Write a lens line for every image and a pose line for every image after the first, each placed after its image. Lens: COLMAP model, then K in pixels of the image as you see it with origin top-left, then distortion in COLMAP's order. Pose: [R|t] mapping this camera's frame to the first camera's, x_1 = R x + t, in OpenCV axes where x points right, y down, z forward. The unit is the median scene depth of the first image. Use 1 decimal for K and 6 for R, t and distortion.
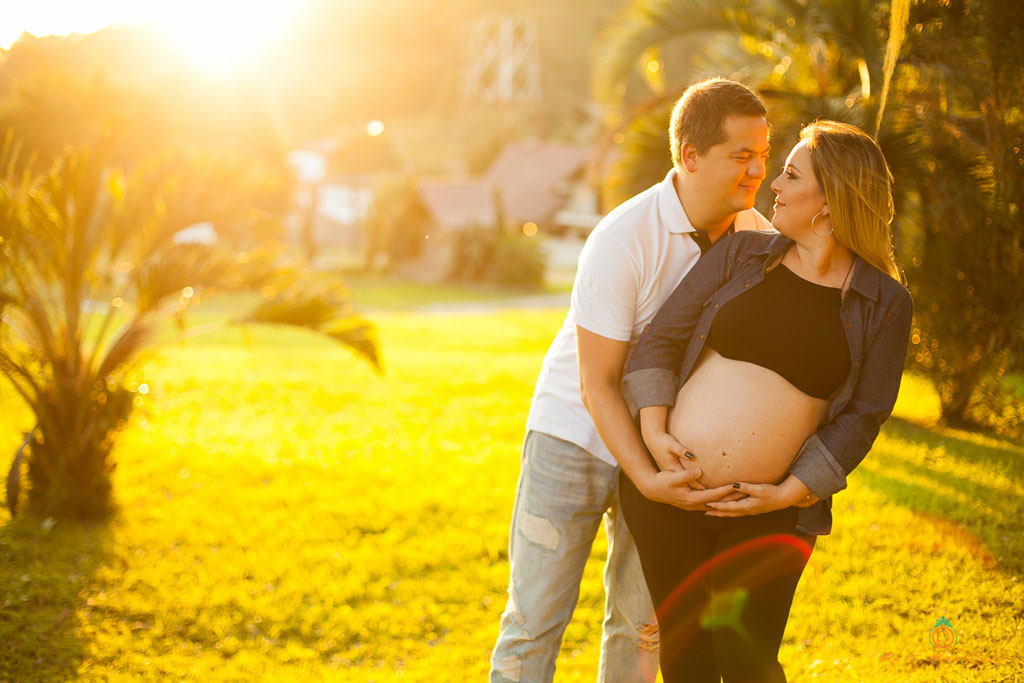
lens RADIAL K [[1480.1, 0, 495.8], [0, 1480.1, 343.2], [0, 0, 1]] dist [-0.142601, 0.078013]
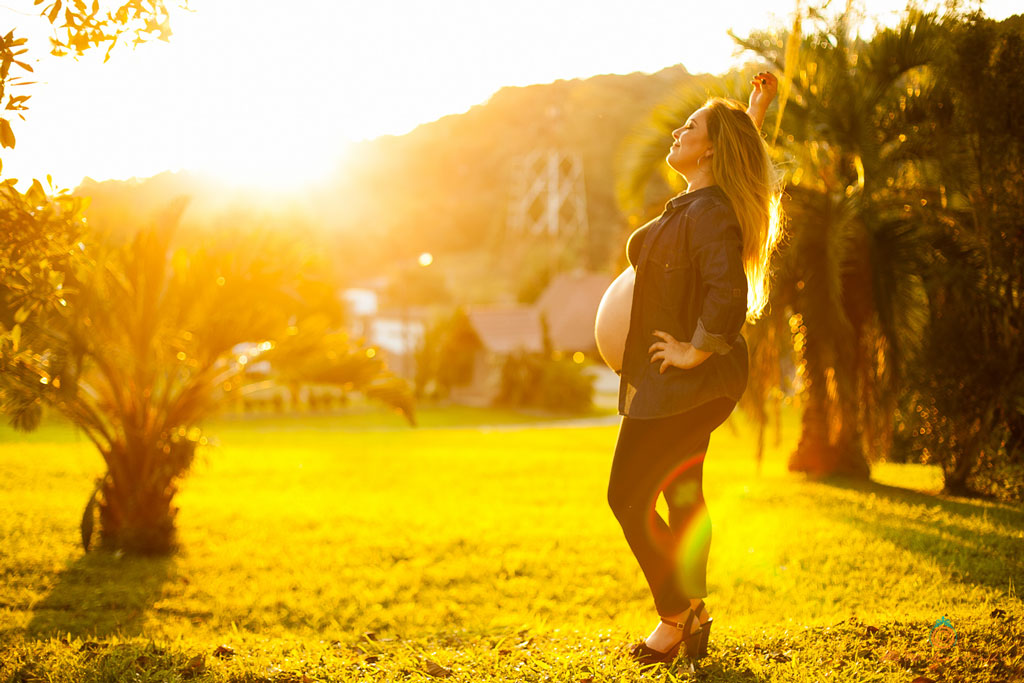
lens RADIAL K [[1480.1, 0, 495.8], [0, 1480.1, 343.2], [0, 0, 1]] dist [-0.142601, 0.078013]
pose [[0.999271, -0.012874, -0.035946, 0.026490], [0.009475, 0.995603, -0.093188, 0.065516], [0.036988, 0.092779, 0.994999, -0.124422]]
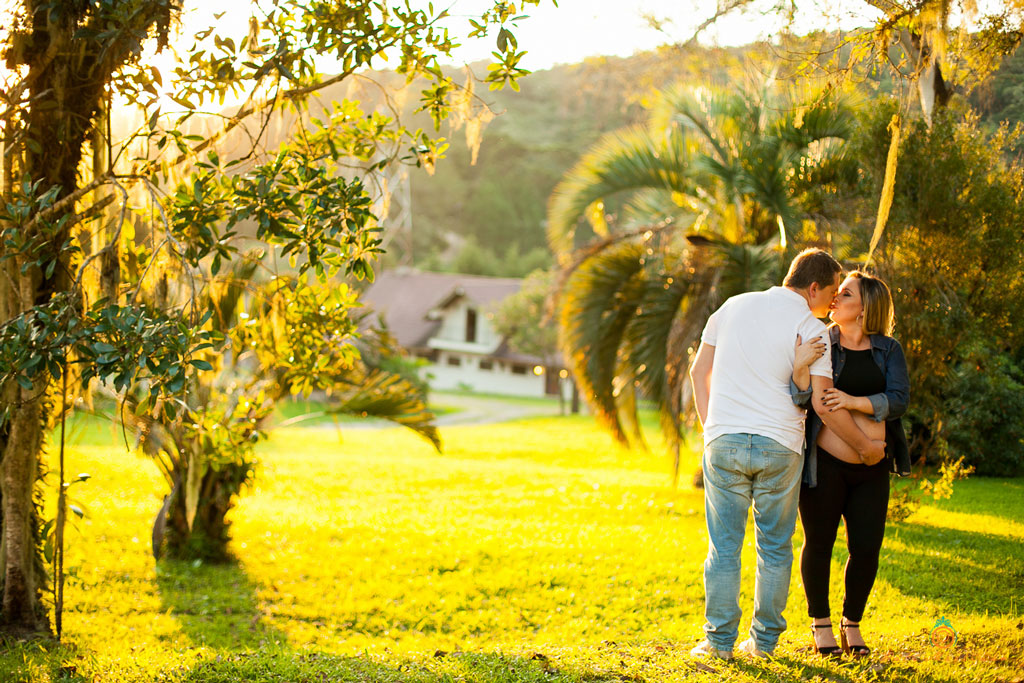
lens RADIAL K [[1477.0, 0, 511.2], [0, 1477.0, 356.0], [0, 0, 1]] dist [0.007975, -0.553929]
pose [[0.993074, 0.019311, 0.115891, -0.175918], [-0.010387, 0.996968, -0.077119, 0.037045], [-0.117029, 0.075381, 0.990264, -0.317584]]
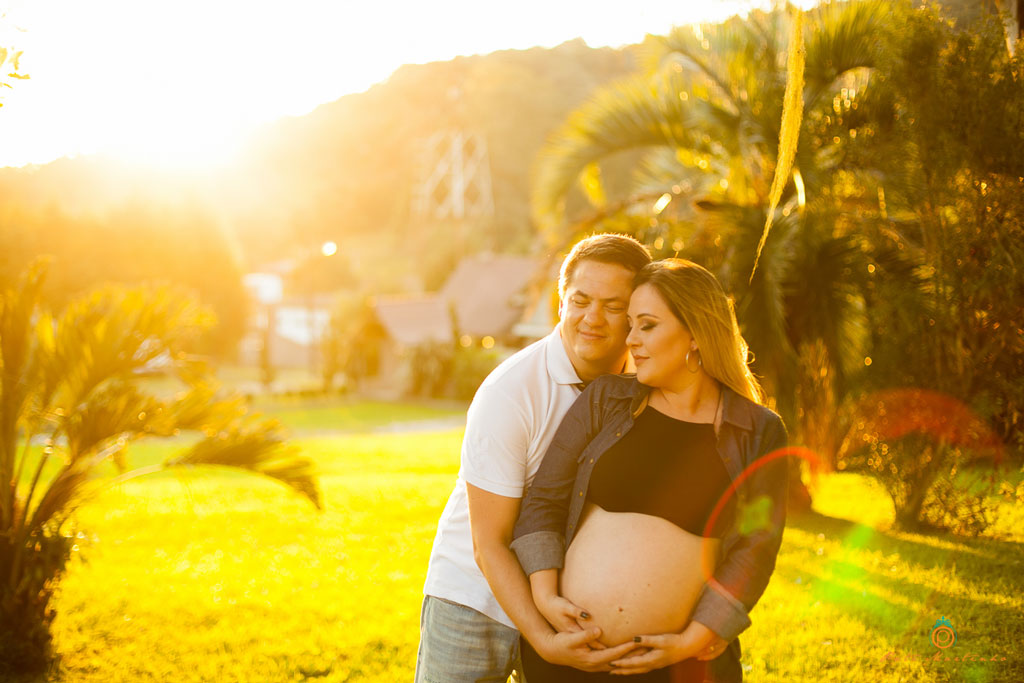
lens RADIAL K [[1480.1, 0, 495.8], [0, 1480.1, 343.2], [0, 0, 1]] dist [-0.142601, 0.078013]
pose [[0.998733, -0.043014, 0.026122, 0.018865], [0.044861, 0.996190, -0.074785, -0.011925], [-0.022806, 0.075863, 0.996857, 0.008304]]
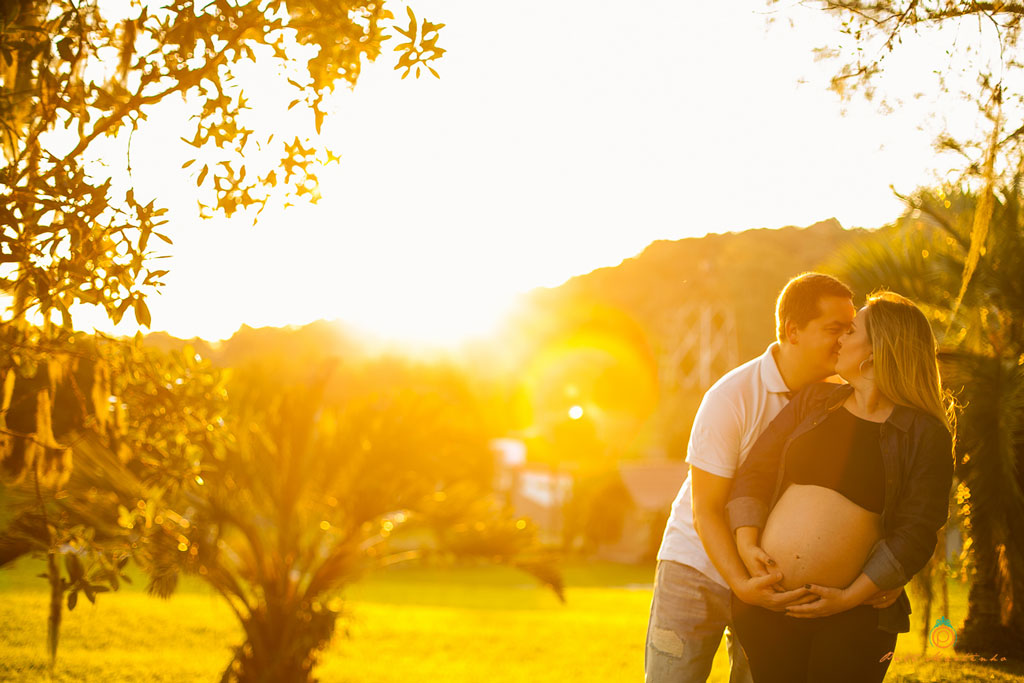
lens RADIAL K [[1477.0, 0, 511.2], [0, 1477.0, 356.0], [0, 0, 1]] dist [0.007975, -0.553929]
pose [[0.992103, -0.002771, -0.125396, 0.020660], [-0.020619, 0.982551, -0.184848, 0.046089], [0.123720, 0.185974, 0.974734, -0.088828]]
